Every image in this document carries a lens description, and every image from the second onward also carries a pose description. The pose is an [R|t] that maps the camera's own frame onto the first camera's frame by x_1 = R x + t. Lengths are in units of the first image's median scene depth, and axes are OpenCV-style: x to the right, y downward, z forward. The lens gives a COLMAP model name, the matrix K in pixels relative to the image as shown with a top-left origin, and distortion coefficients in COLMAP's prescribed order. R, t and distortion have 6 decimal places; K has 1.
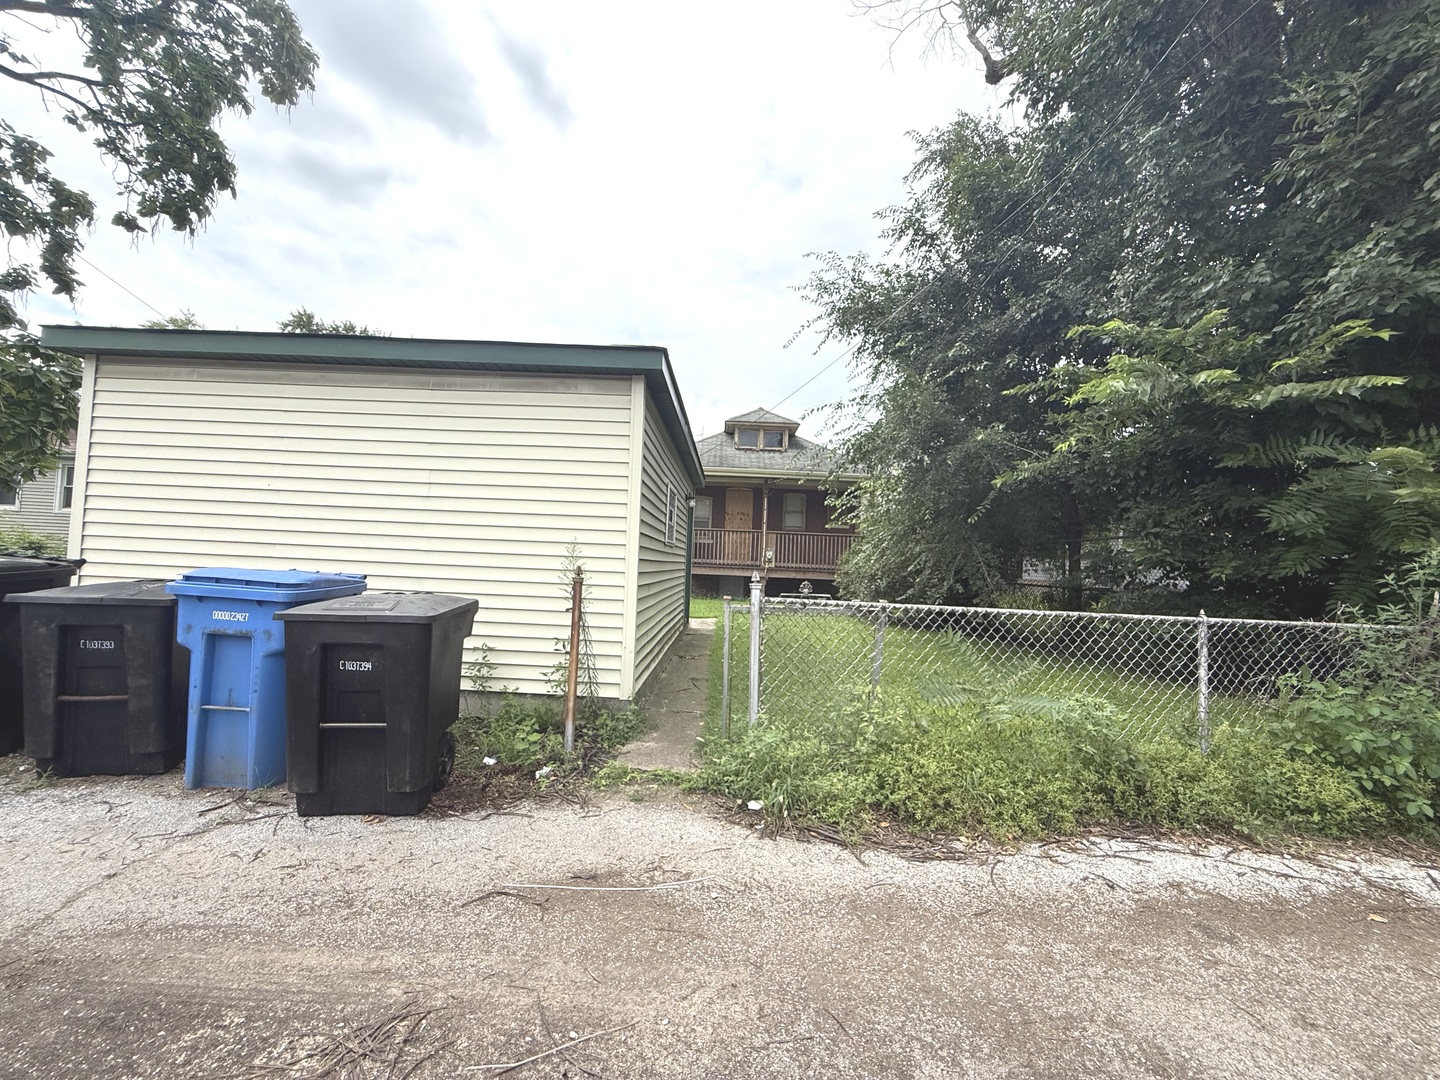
lens RADIAL K [[579.4, 0, 720.6], [0, 579.4, 540.6], [0, 0, 1]] dist [-0.000251, -0.000005]
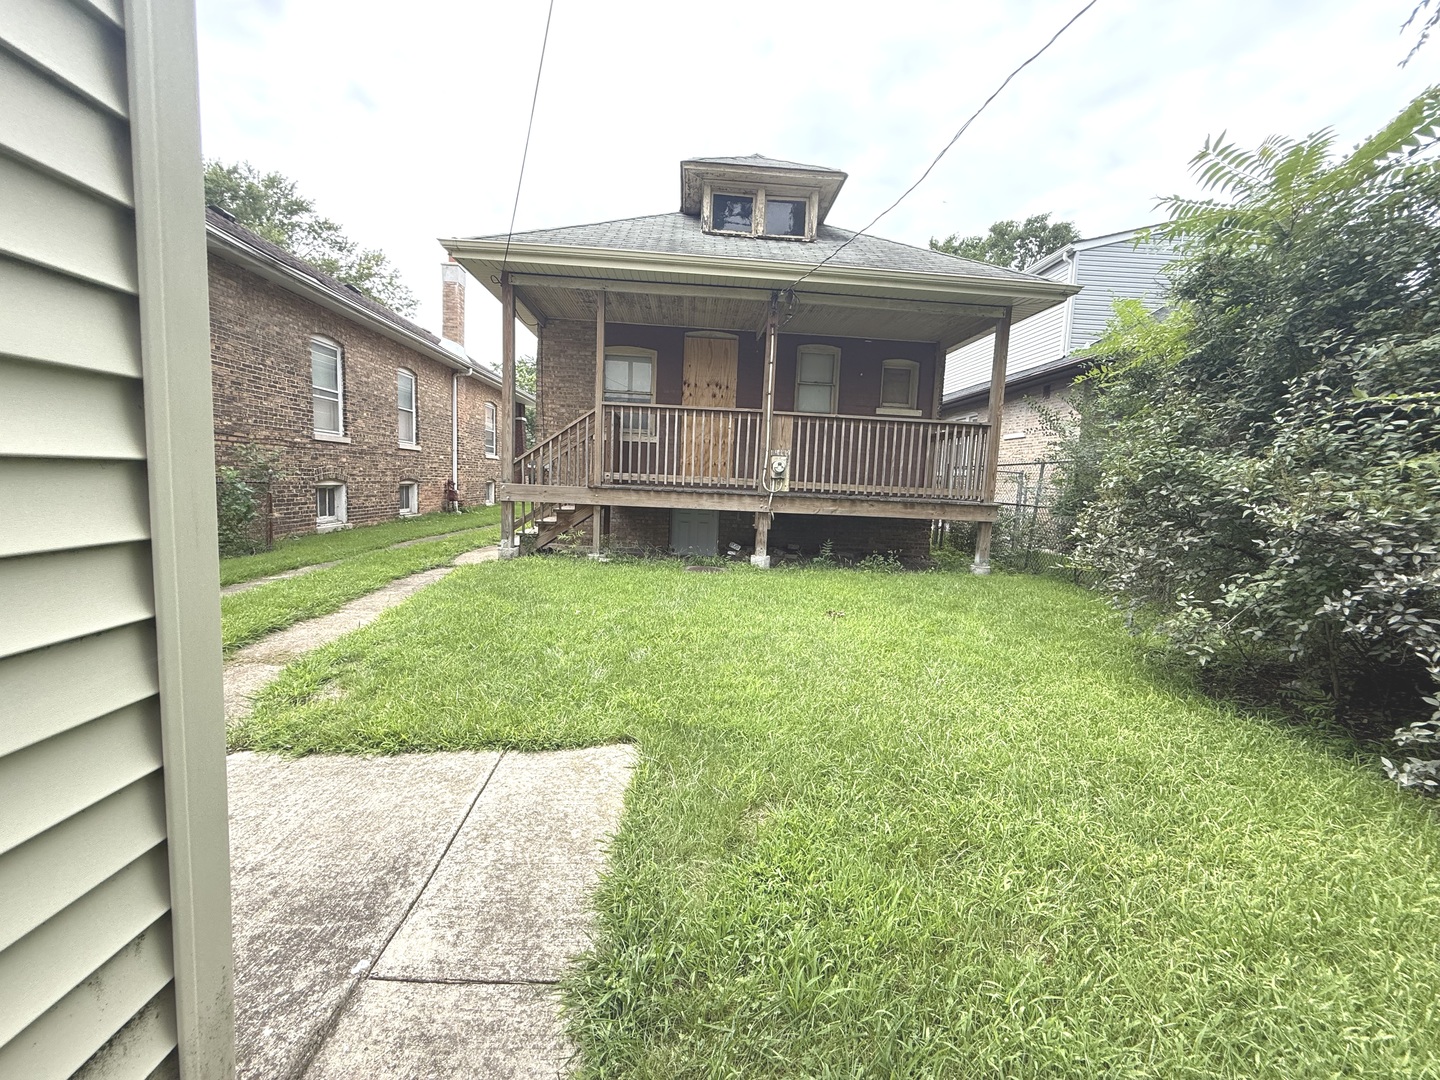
lens RADIAL K [[579.4, 0, 718.7], [0, 579.4, 538.0], [0, 0, 1]] dist [-0.000251, -0.000005]
pose [[0.998416, -0.000902, 0.056254, 0.011227], [-0.006817, 0.990564, 0.136879, 0.018913], [-0.055847, -0.137046, 0.988989, 0.514647]]
